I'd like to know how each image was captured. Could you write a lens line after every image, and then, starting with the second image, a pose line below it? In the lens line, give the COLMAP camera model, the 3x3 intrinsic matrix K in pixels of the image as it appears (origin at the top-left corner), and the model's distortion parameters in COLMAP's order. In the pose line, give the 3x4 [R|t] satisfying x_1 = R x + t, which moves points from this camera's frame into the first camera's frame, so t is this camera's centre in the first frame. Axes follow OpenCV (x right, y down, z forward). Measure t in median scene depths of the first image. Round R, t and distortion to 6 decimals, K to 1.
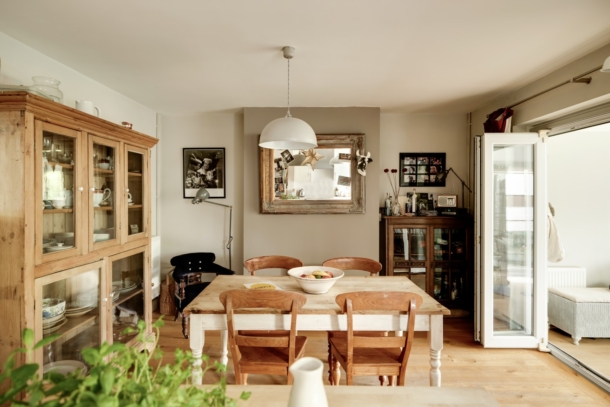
lens RADIAL K [[343.3, 0, 305.0], [0, 343.3, 203.5], [0, 0, 1]] dist [0.002817, 0.001108]
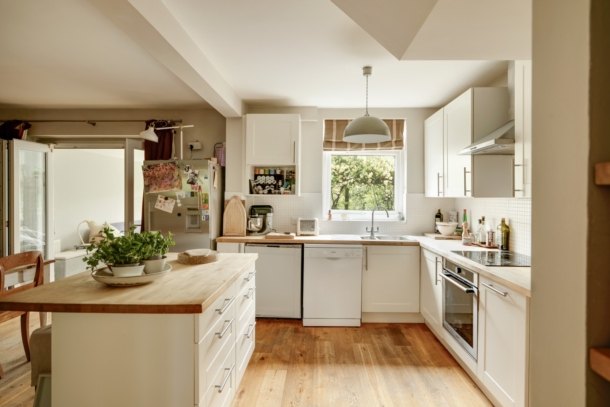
lens RADIAL K [[323.1, 0, 305.8], [0, 323.1, 196.5], [0, 0, 1]] dist [-0.000572, -0.000495]
pose [[0.016136, -0.005663, 0.999854, -0.639805], [0.023262, 0.999715, 0.005287, 0.026636], [-0.999599, 0.023173, 0.016263, -0.086652]]
